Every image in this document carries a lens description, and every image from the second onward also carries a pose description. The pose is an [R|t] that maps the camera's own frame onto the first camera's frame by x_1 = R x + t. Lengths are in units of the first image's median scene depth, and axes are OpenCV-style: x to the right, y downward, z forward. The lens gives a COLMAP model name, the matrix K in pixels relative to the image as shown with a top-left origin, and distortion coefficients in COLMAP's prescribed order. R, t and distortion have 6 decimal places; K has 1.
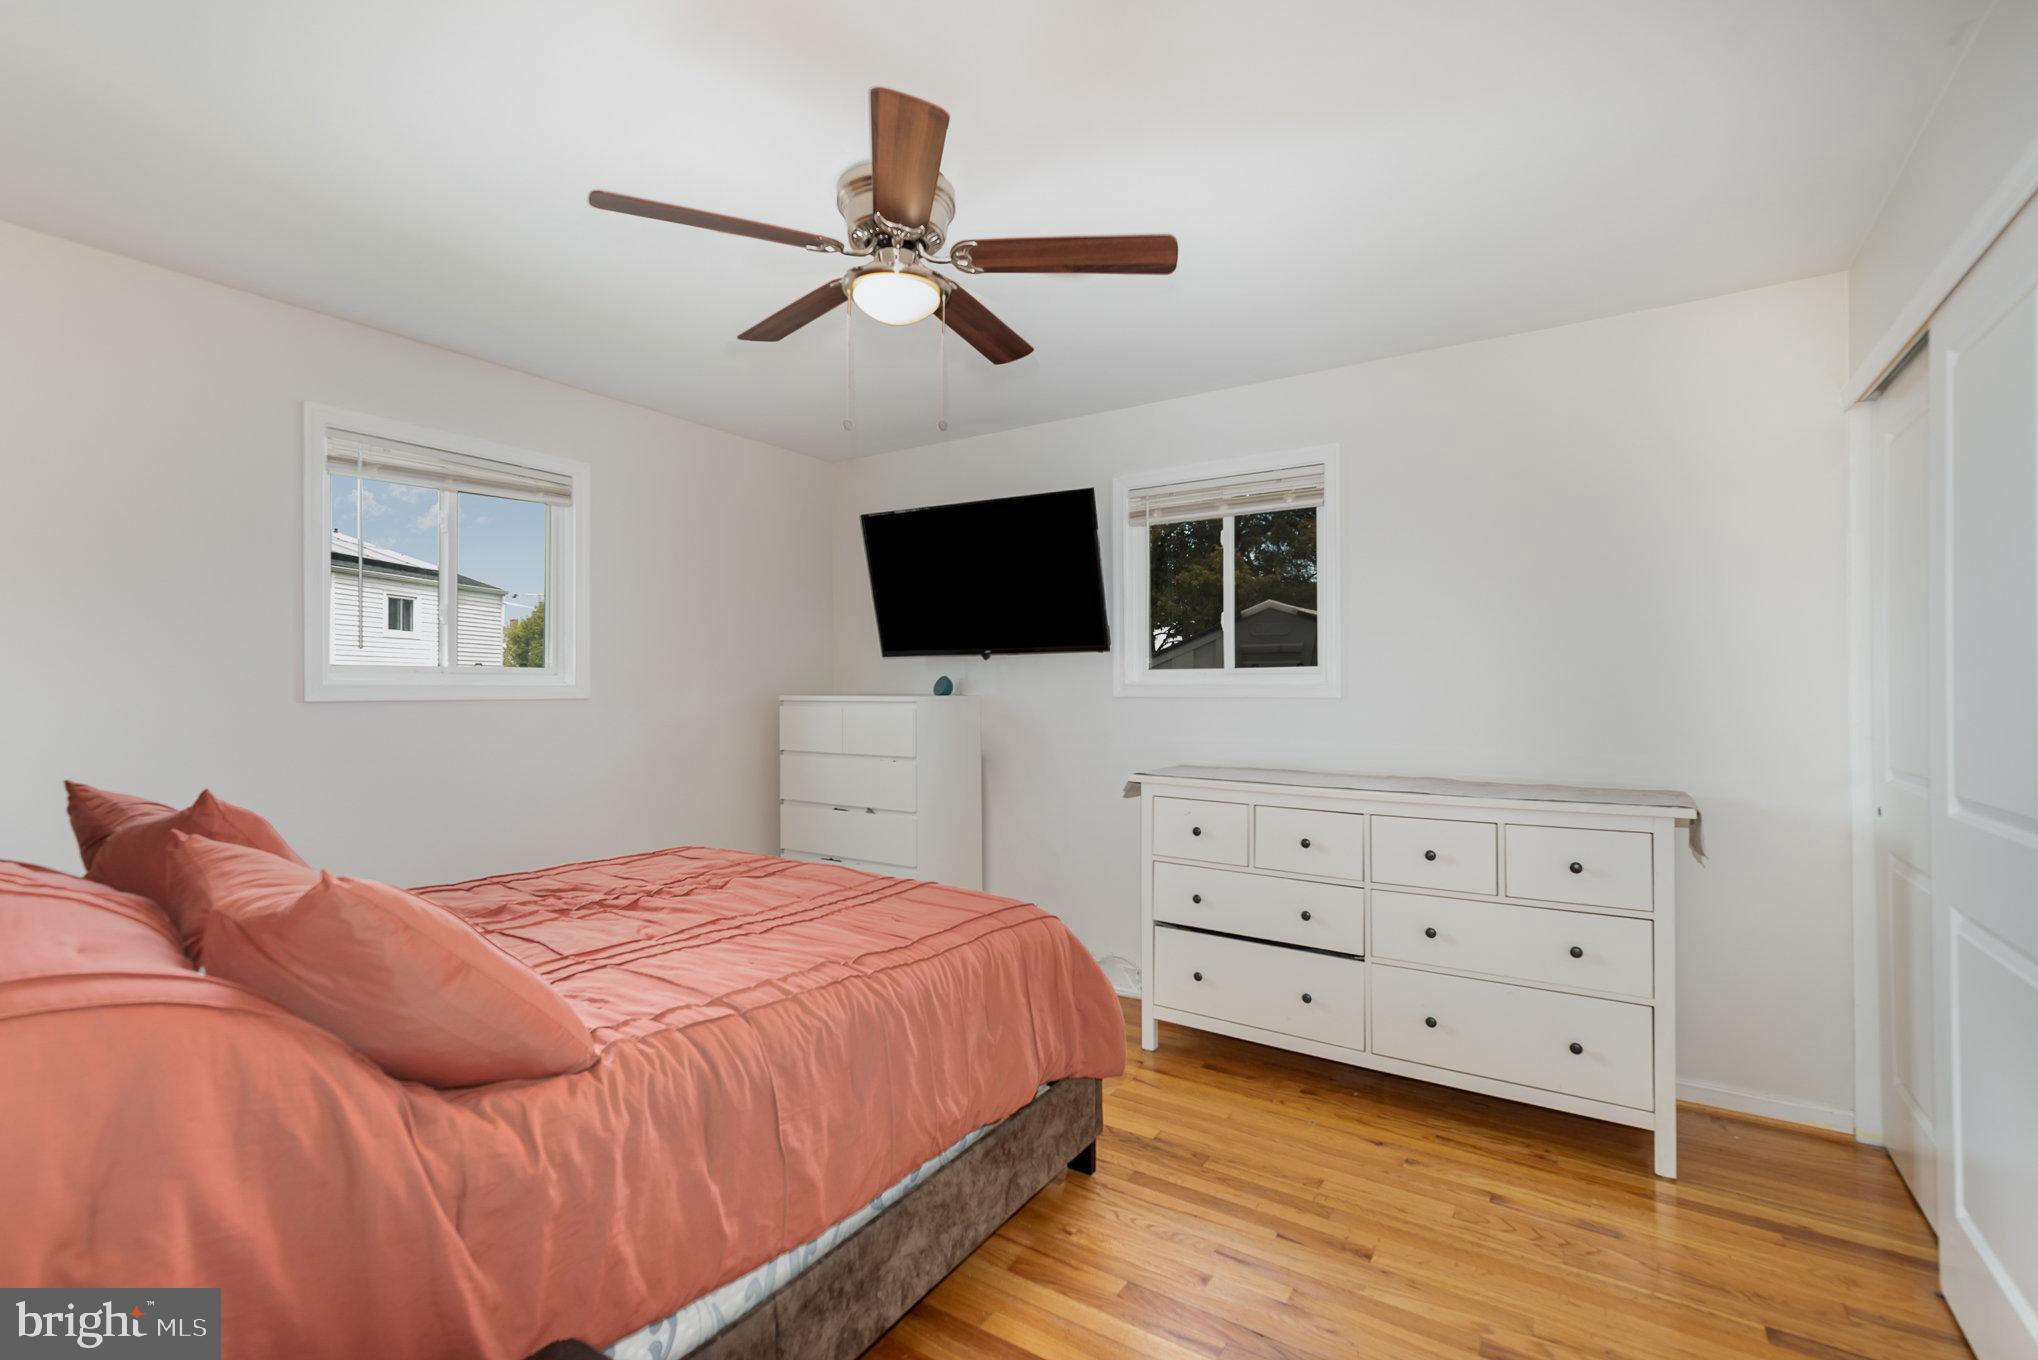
lens RADIAL K [[884.1, 0, 1030.8], [0, 884.1, 682.0], [0, 0, 1]] dist [-0.003542, -0.000505]
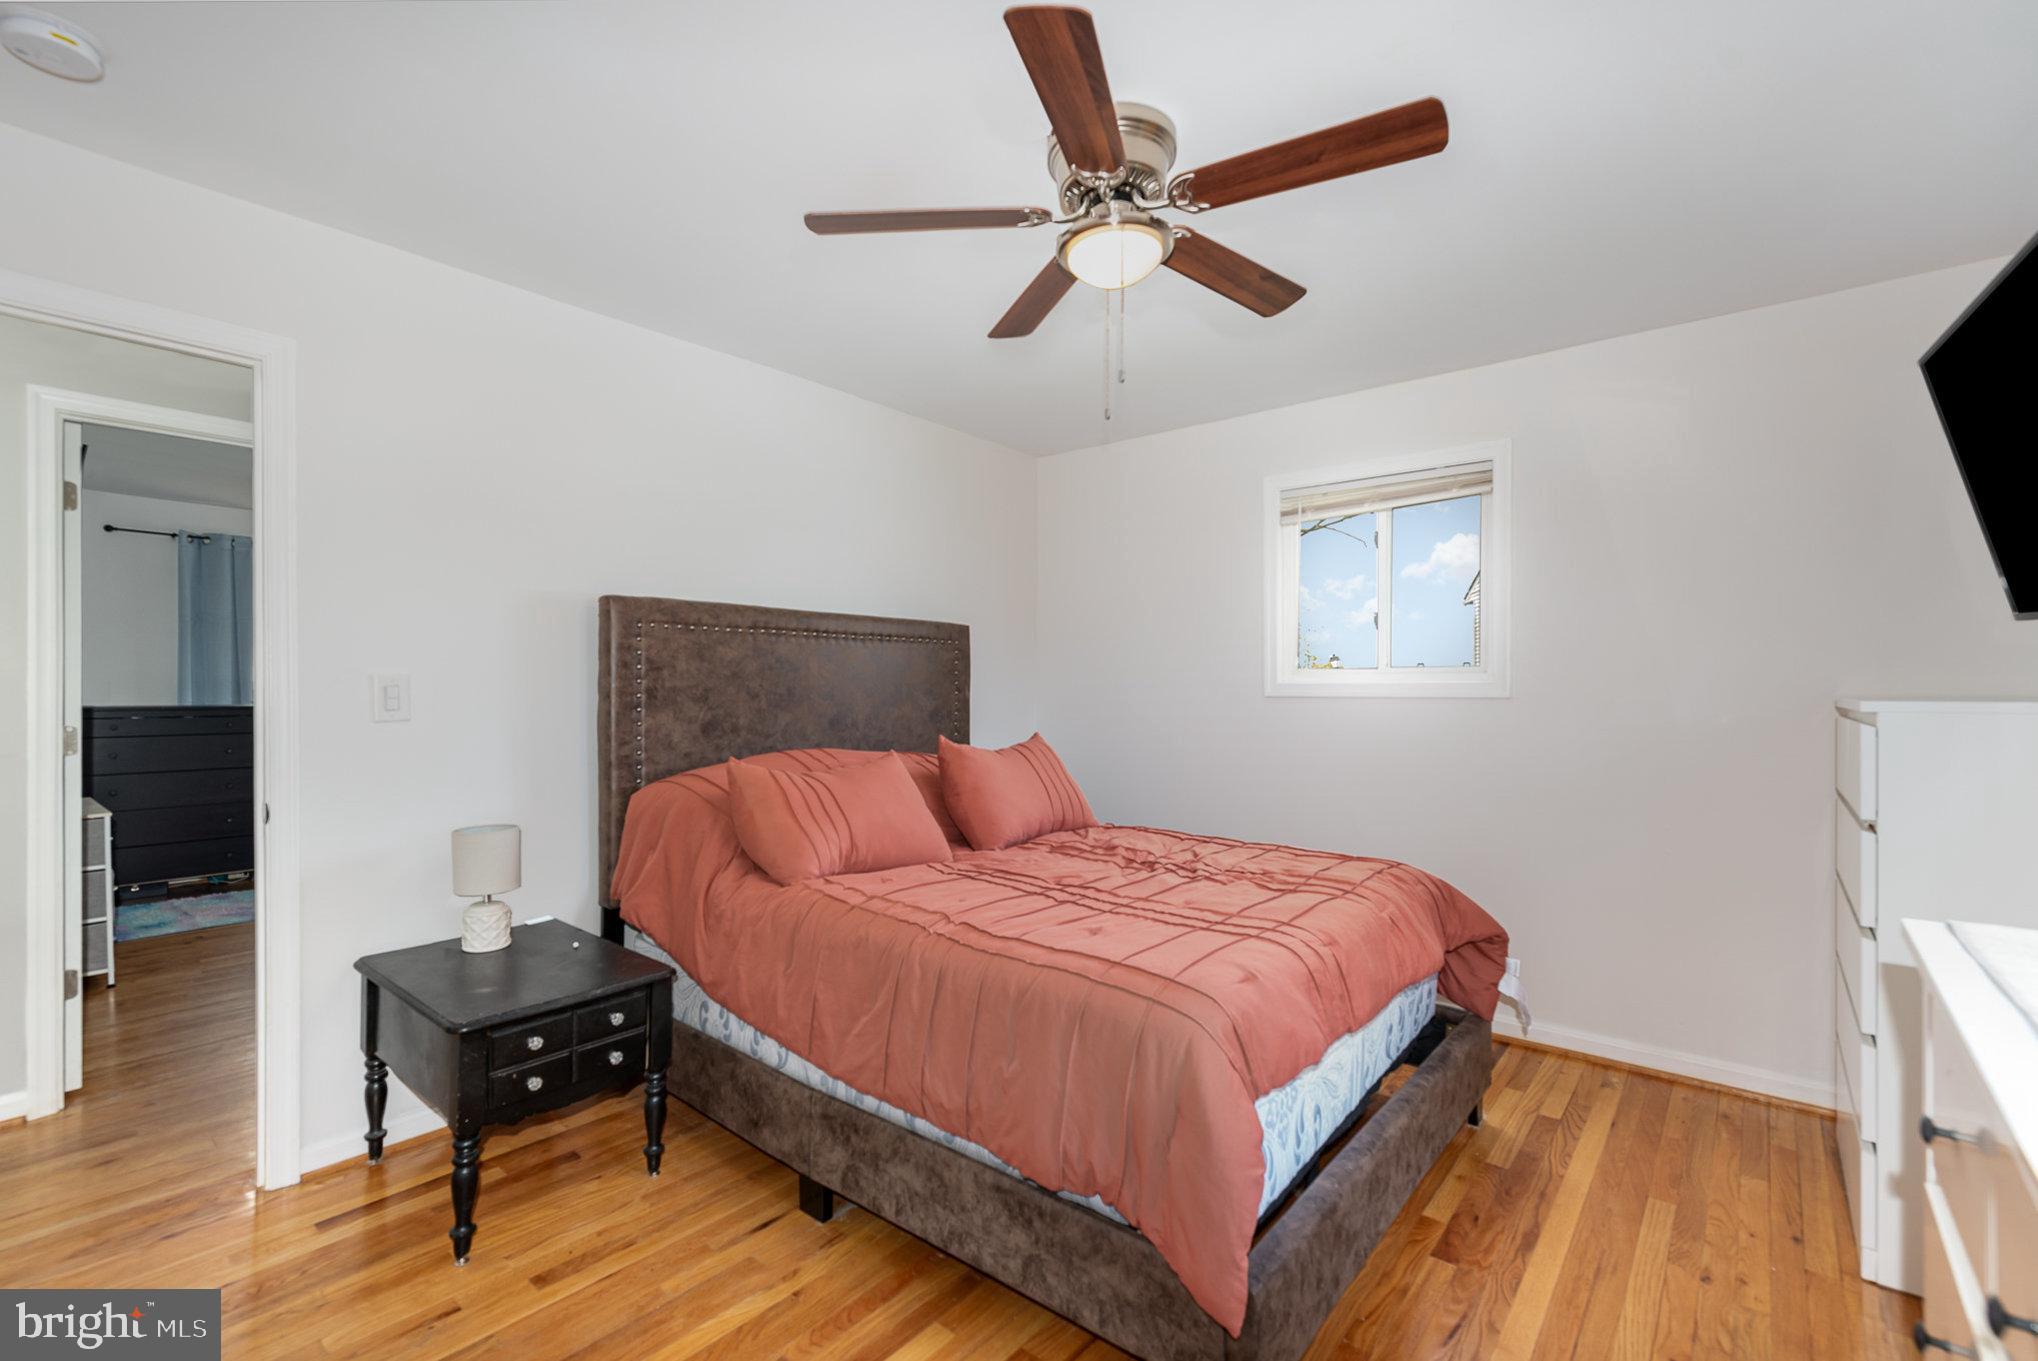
lens RADIAL K [[884.1, 0, 1030.2], [0, 884.1, 687.2], [0, 0, 1]] dist [-0.003542, -0.000505]
pose [[-0.114037, -0.001639, -0.993475, 0.817017], [0.010222, 0.999944, -0.002823, 0.010991], [0.993424, -0.010477, -0.114014, 1.080179]]
